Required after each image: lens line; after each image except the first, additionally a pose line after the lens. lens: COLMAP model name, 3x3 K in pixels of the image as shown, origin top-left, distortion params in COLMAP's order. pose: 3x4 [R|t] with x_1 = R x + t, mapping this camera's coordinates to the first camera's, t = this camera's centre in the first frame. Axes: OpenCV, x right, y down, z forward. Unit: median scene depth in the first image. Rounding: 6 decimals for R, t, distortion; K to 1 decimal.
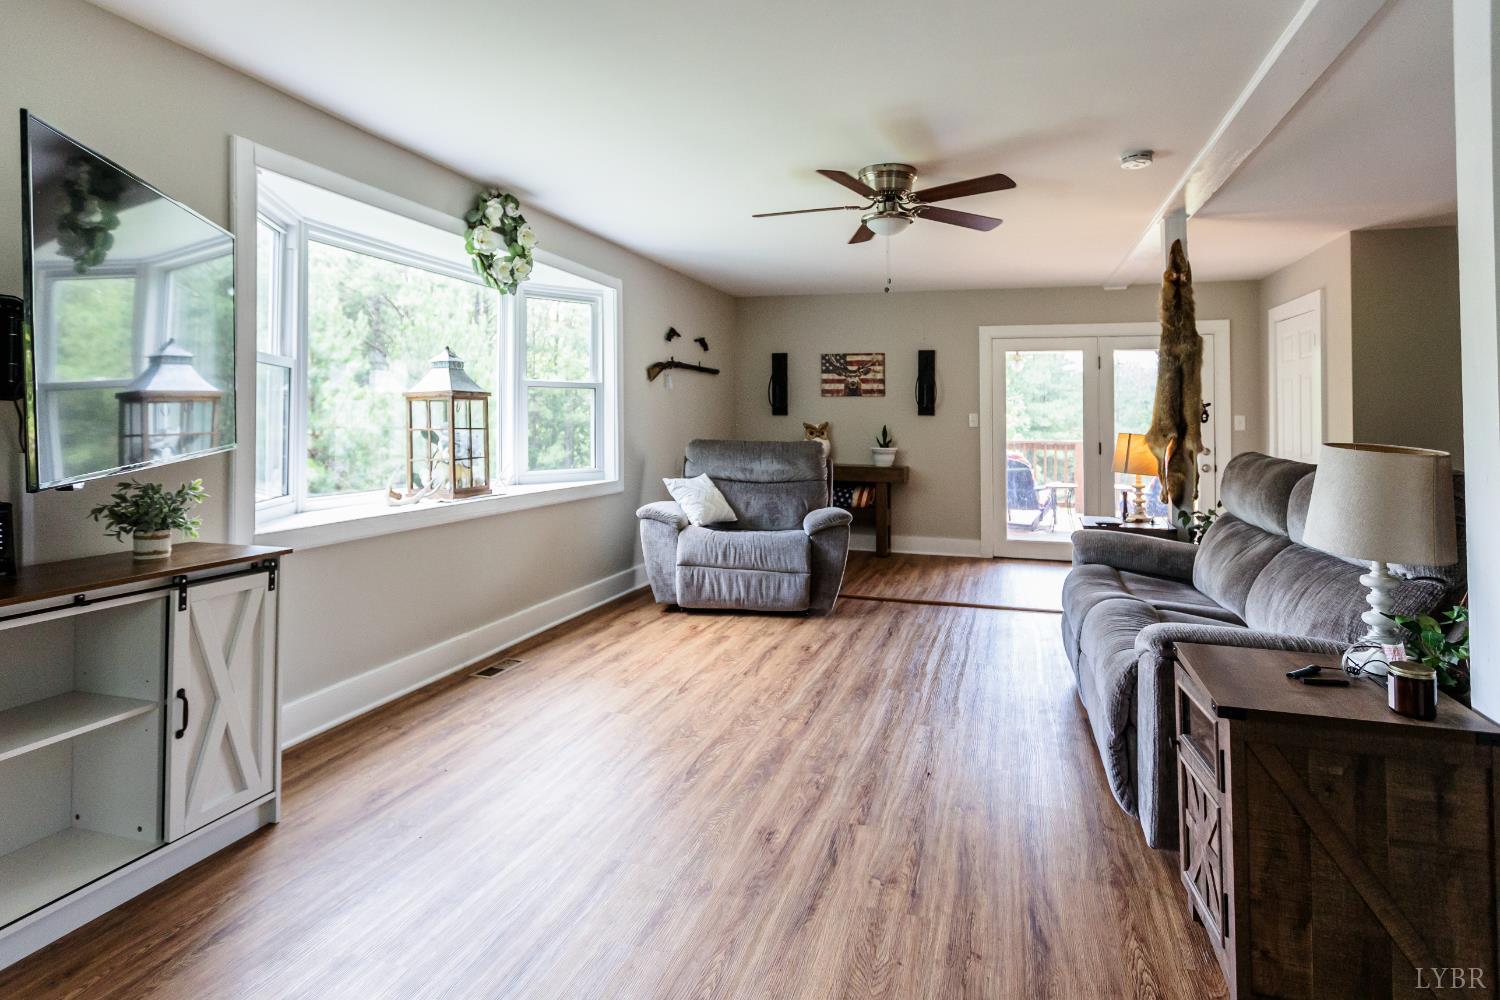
lens RADIAL K [[754.1, 0, 754.5], [0, 754.1, 395.5], [0, 0, 1]] dist [-0.016588, -0.000028]
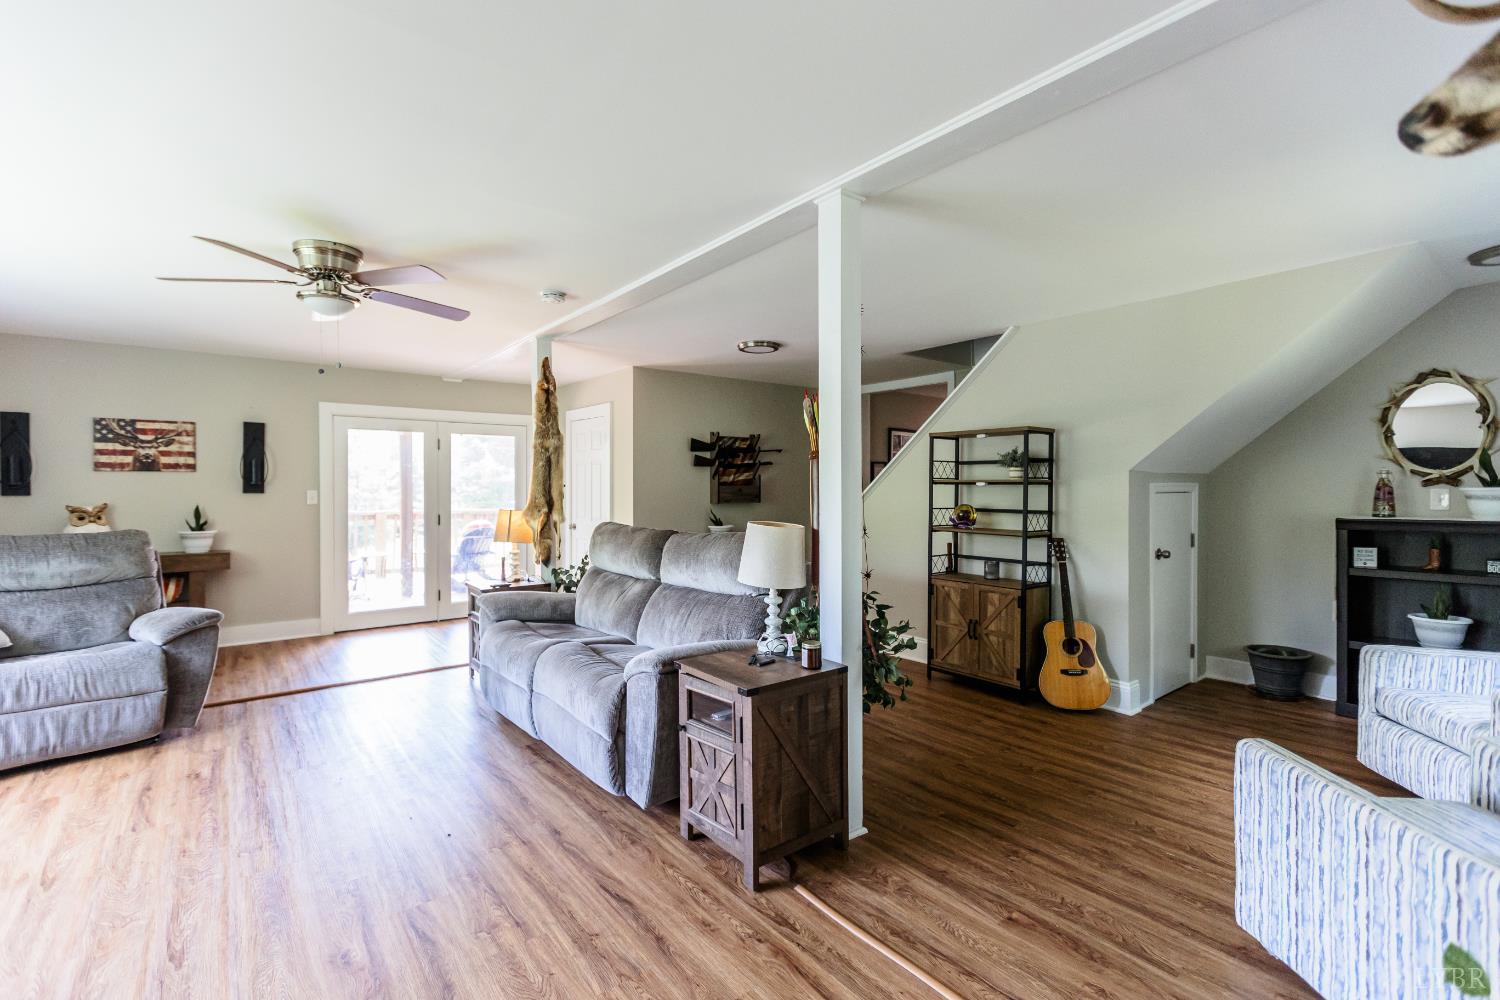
lens RADIAL K [[681.9, 0, 750.7], [0, 681.9, 484.2], [0, 0, 1]] dist [-0.014439, 0.000227]
pose [[0.563748, -0.007419, 0.825913, -0.174662], [-0.017325, 0.999633, 0.020806, -0.018971], [-0.825765, -0.026038, 0.563413, 0.047978]]
